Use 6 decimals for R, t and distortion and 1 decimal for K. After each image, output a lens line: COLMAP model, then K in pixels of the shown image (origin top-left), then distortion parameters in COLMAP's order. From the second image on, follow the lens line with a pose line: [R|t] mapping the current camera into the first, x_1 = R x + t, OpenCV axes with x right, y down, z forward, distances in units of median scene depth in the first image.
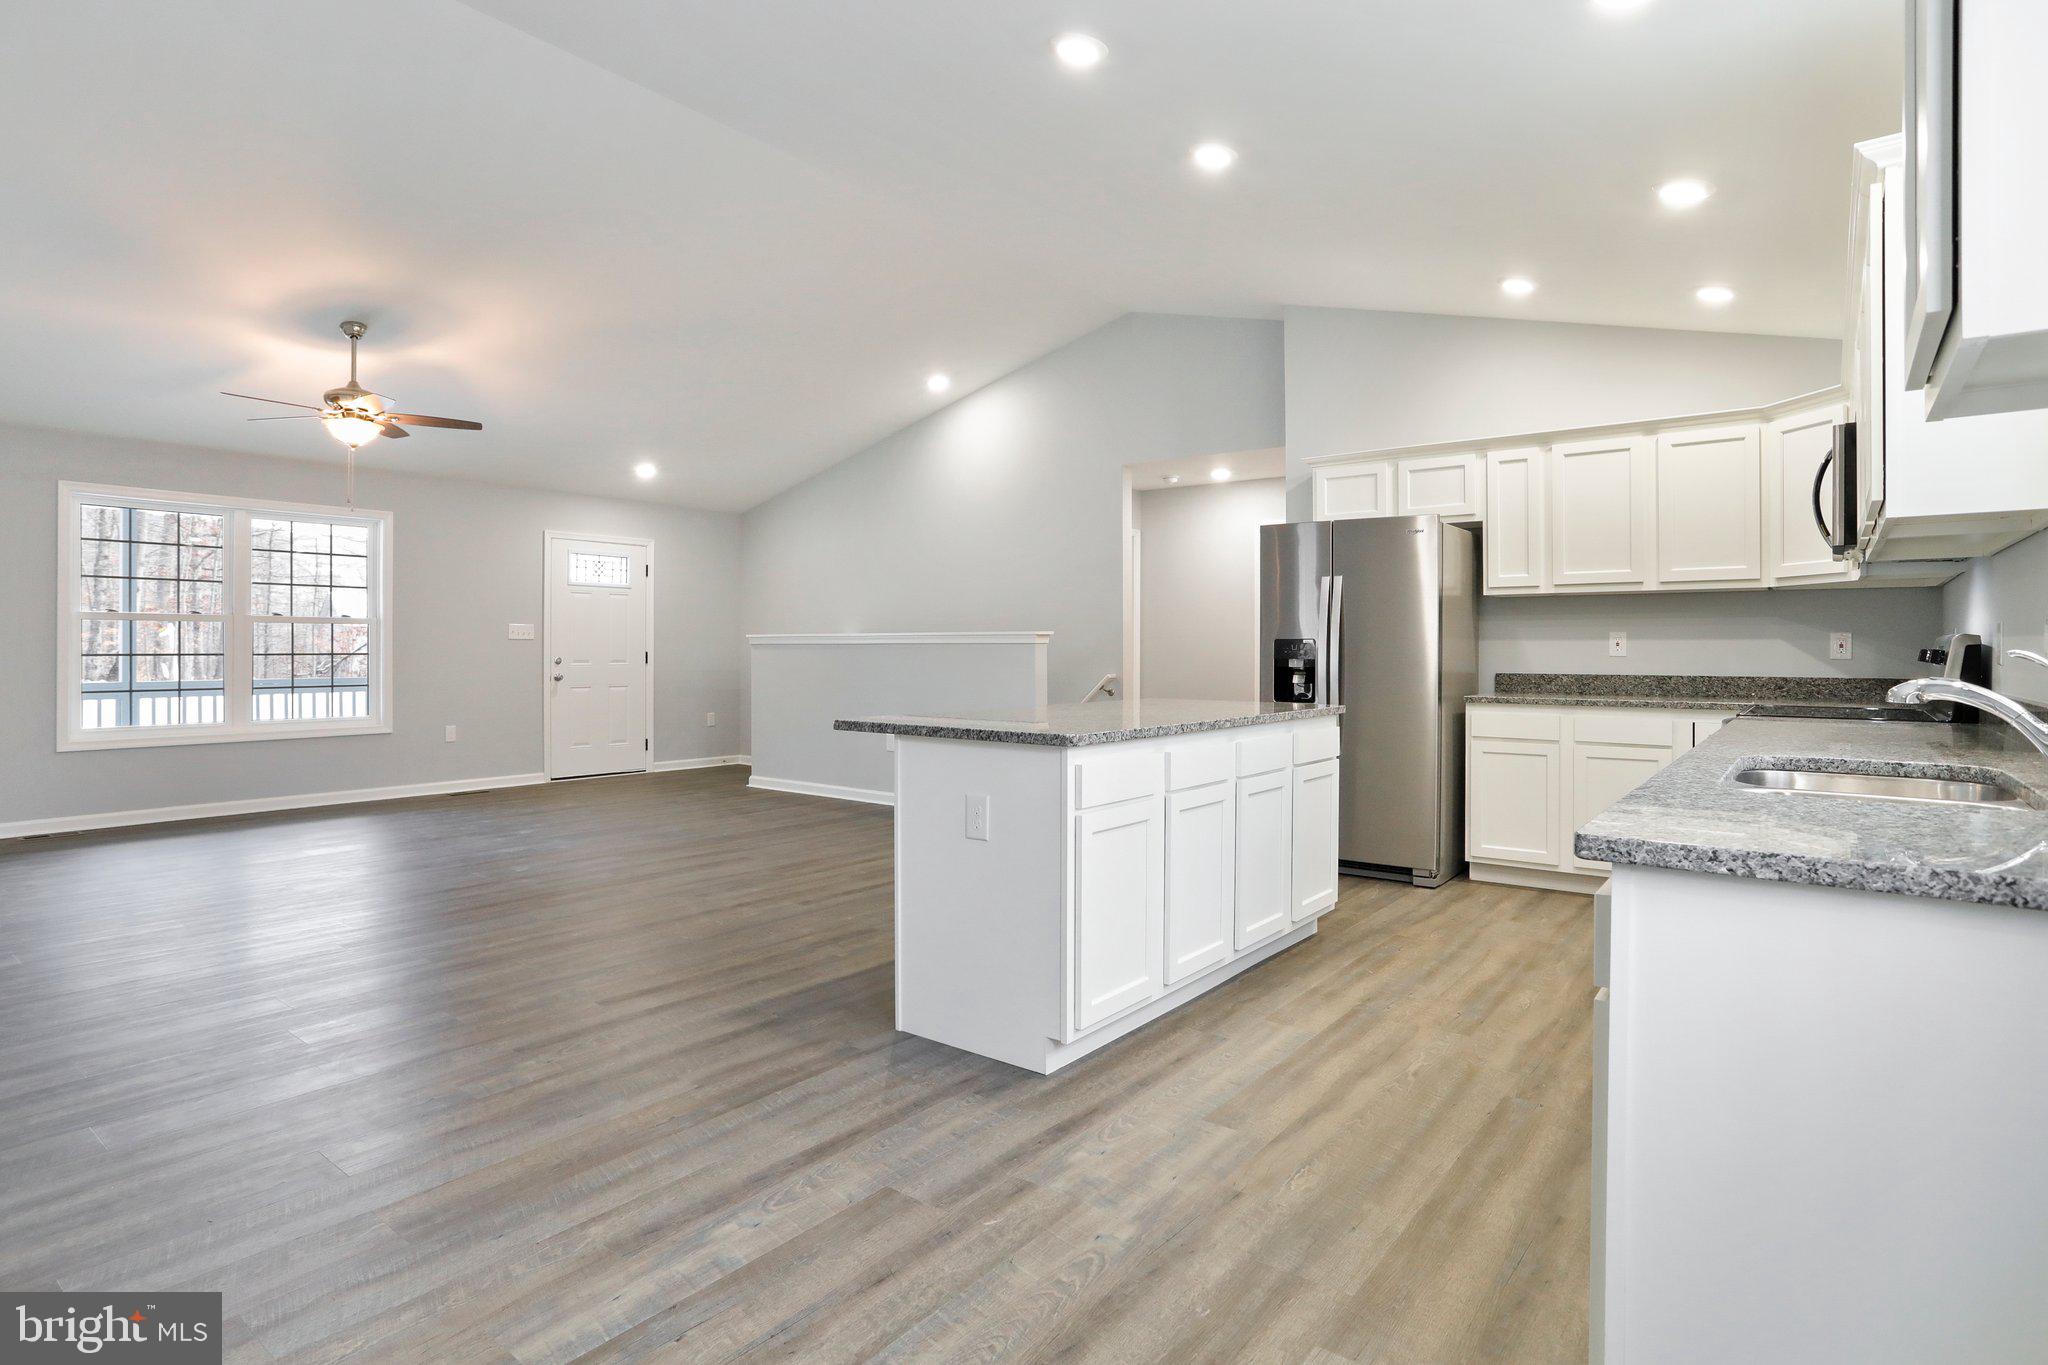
lens RADIAL K [[1059.4, 0, 1018.4], [0, 1059.4, 645.3], [0, 0, 1]] dist [-0.051238, 0.023558]
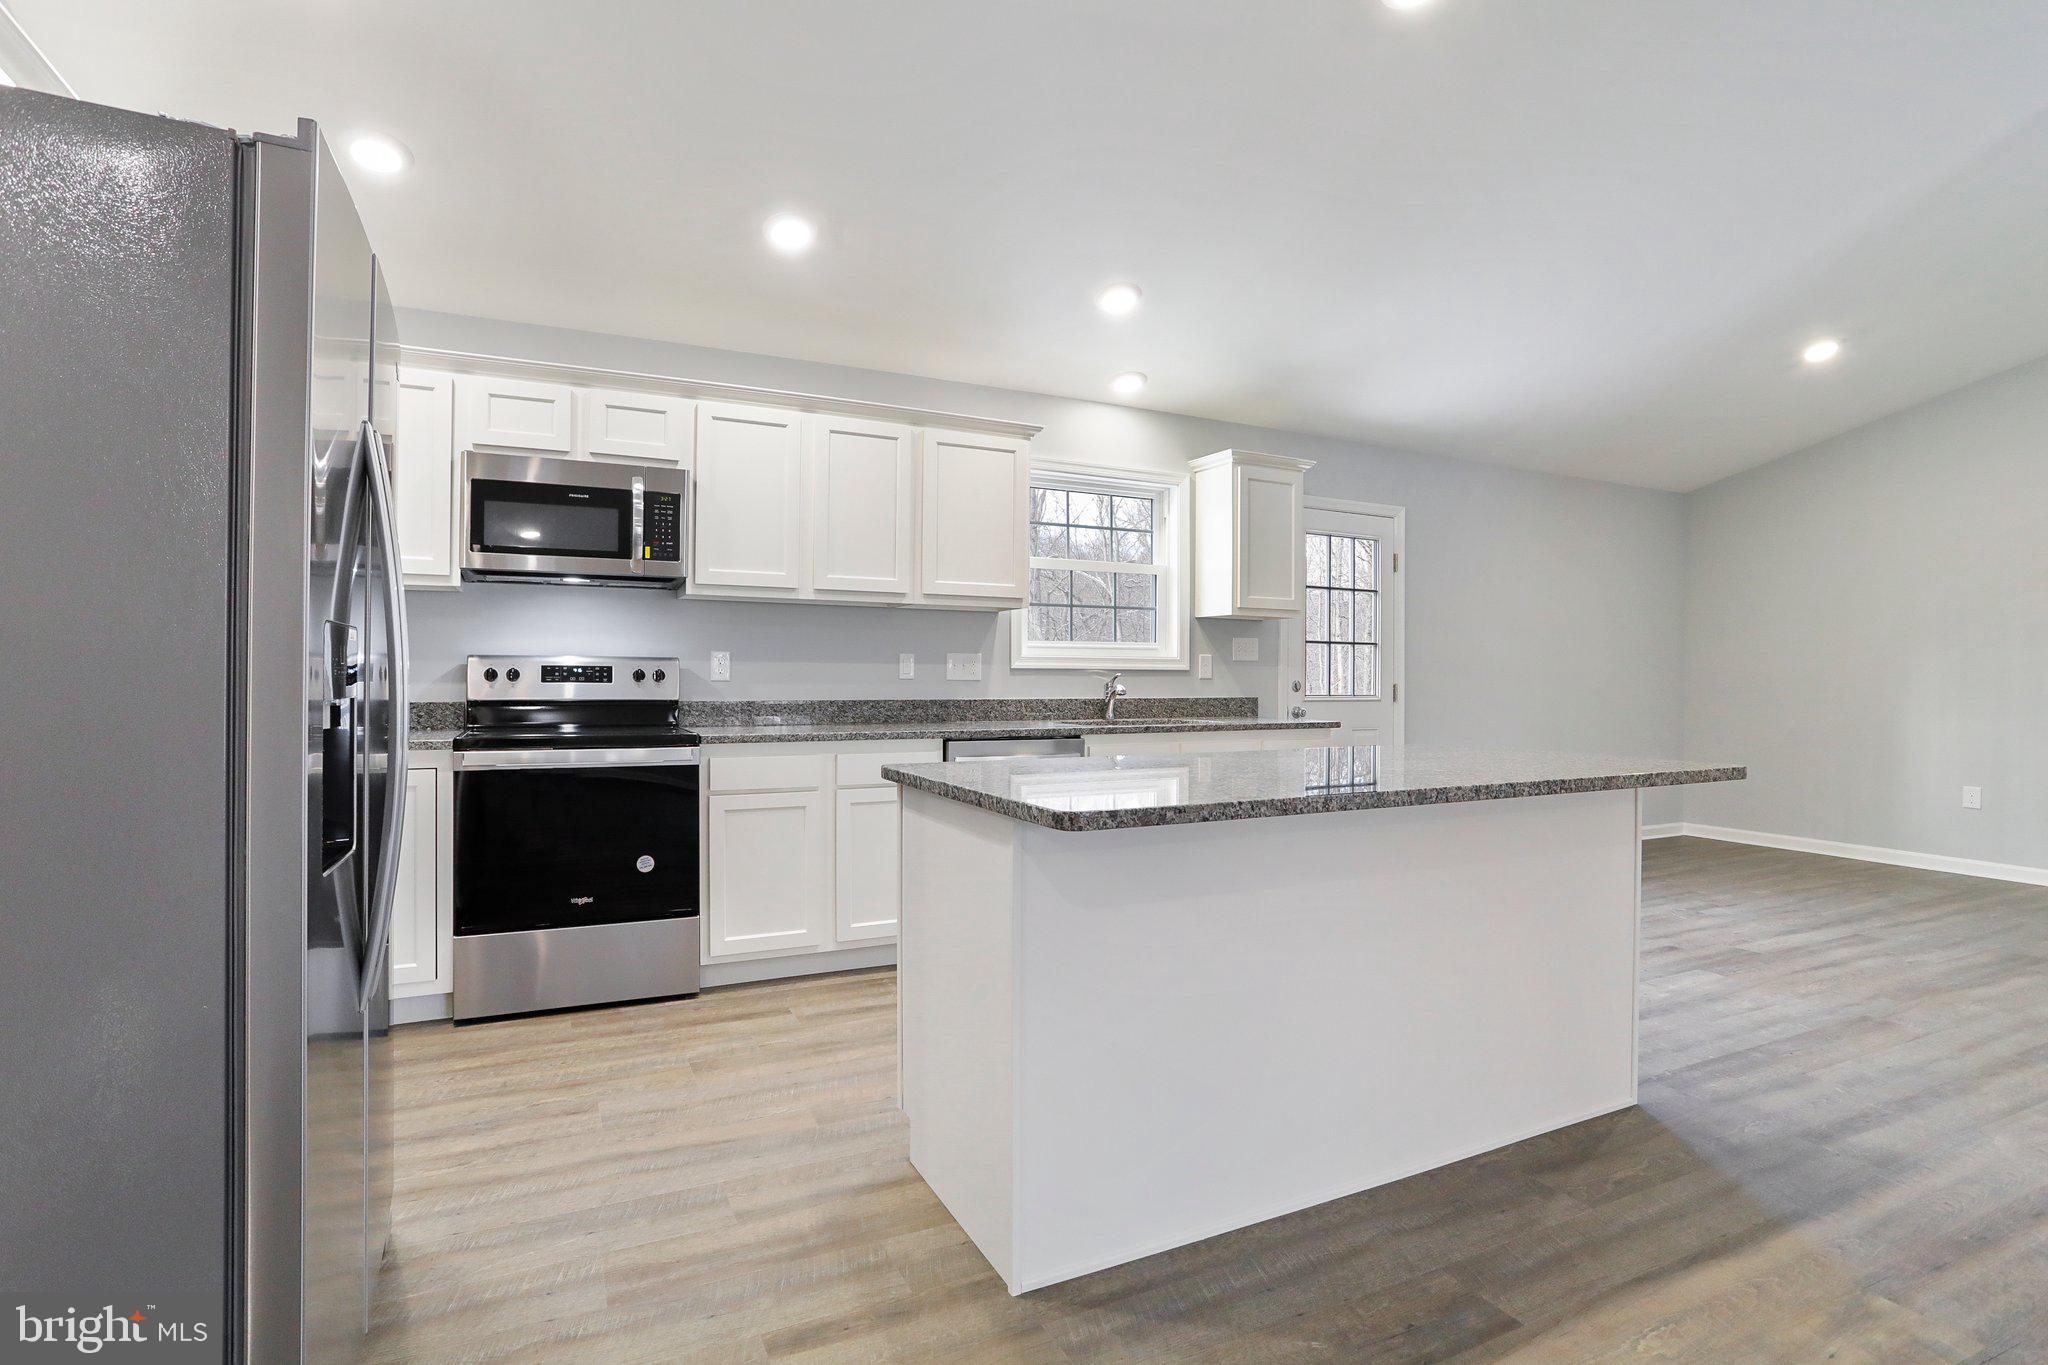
lens RADIAL K [[996.3, 0, 1009.1], [0, 996.3, 675.6], [0, 0, 1]] dist [-0.052492, 0.025477]
pose [[-0.897616, -0.007345, 0.440718, -0.000868], [-0.009211, 0.999955, -0.002096, 0.009588], [-0.440683, -0.005941, -0.897643, 1.838966]]
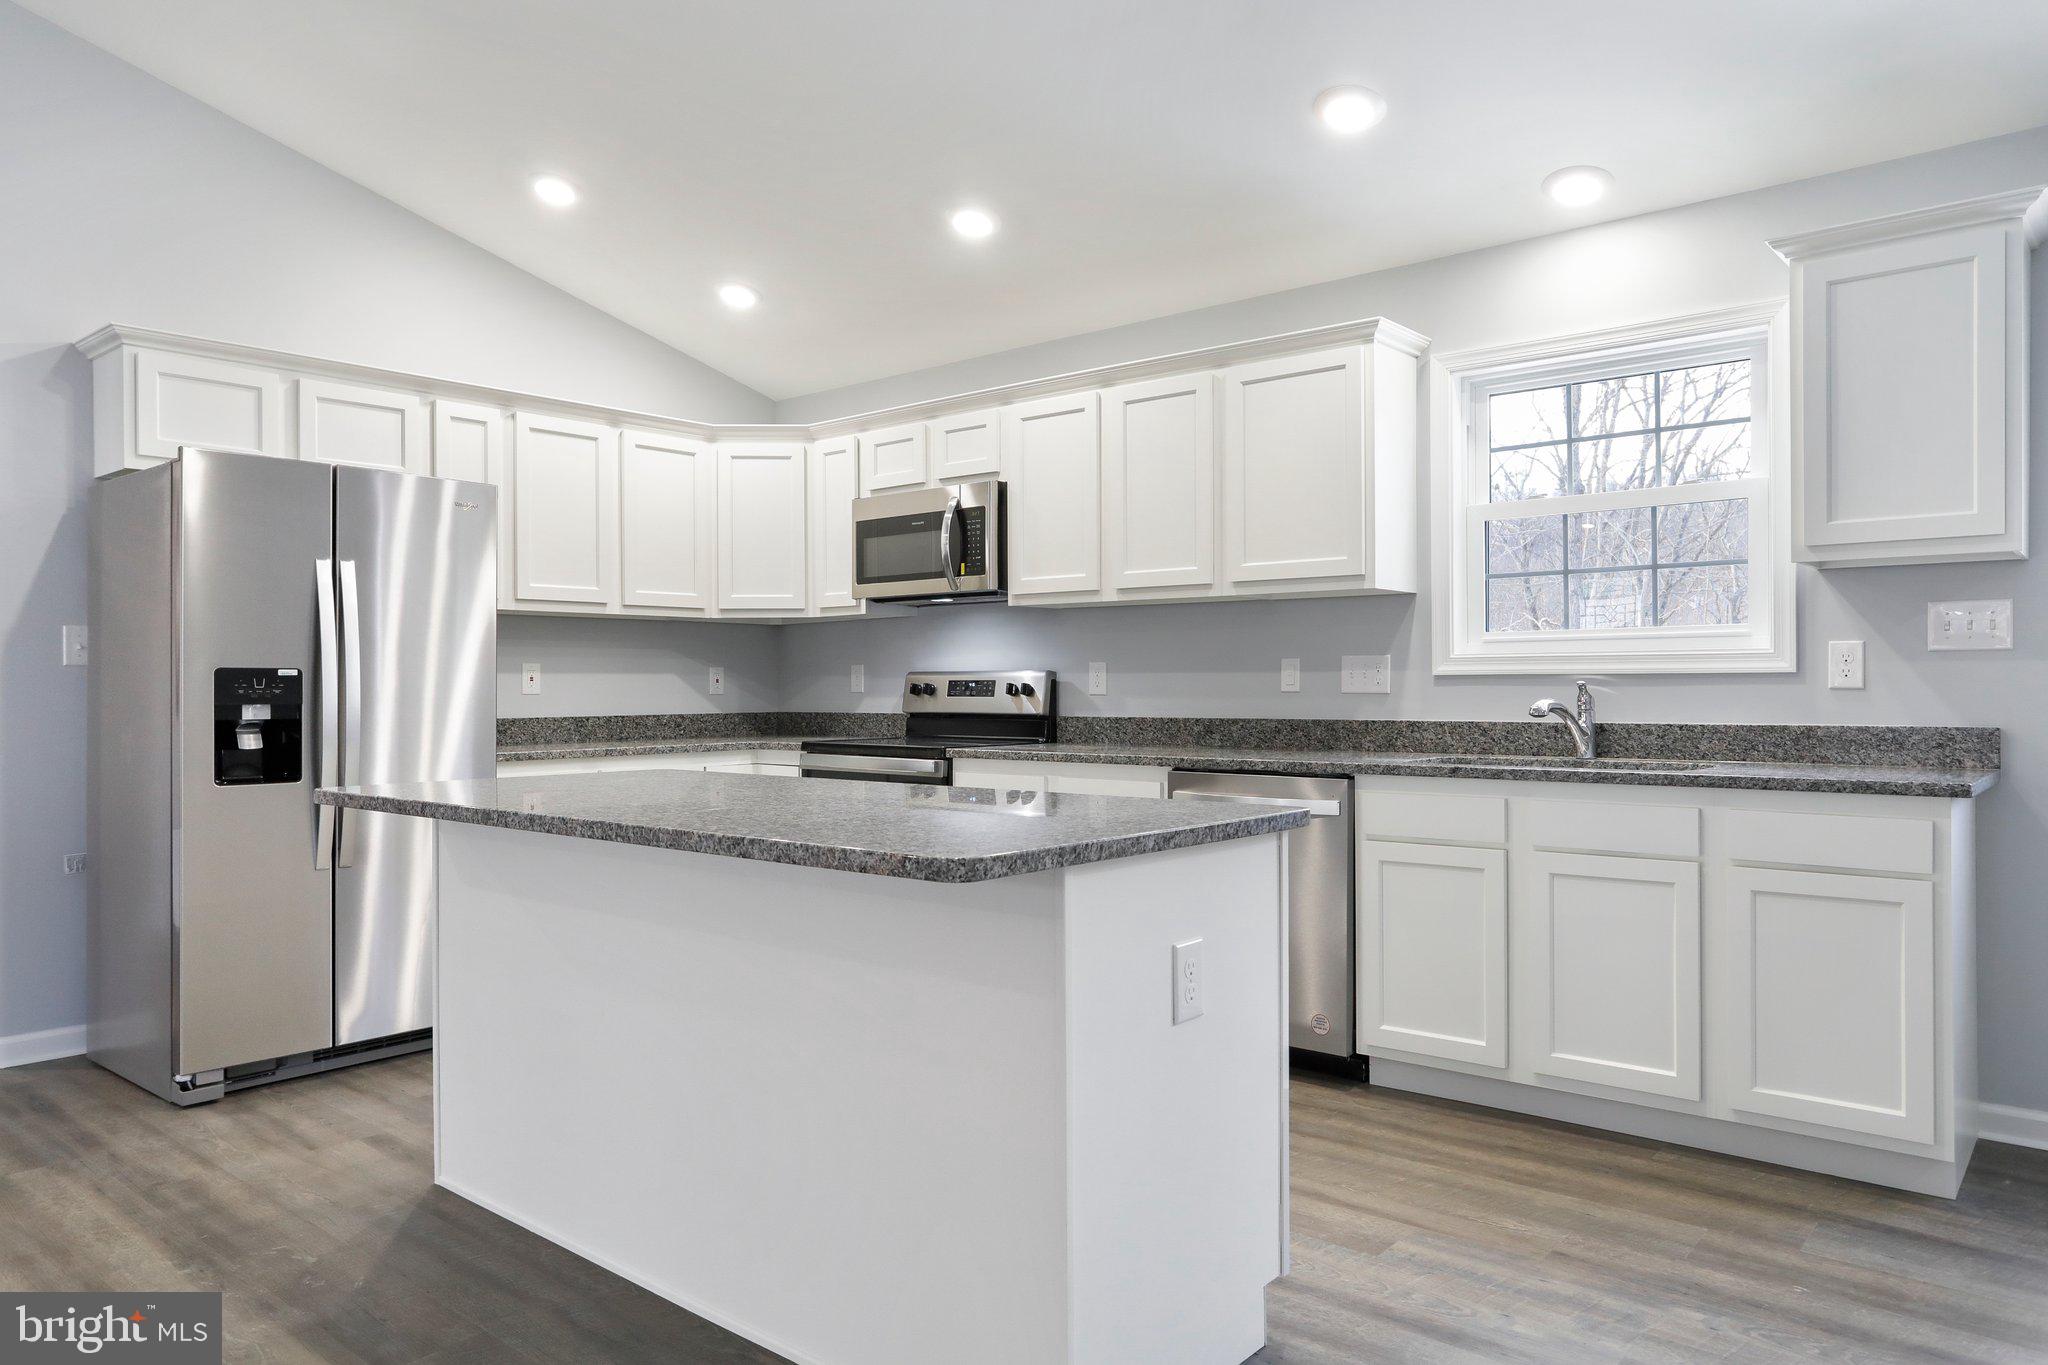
lens RADIAL K [[1345.9, 0, 1011.3], [0, 1345.9, 684.0], [0, 0, 1]] dist [-0.030506, 0.028591]
pose [[0.042370, -0.001011, 0.999101, -0.661918], [0.000507, 0.999999, 0.000991, 0.003374], [-0.999102, 0.000465, 0.042371, 0.932314]]
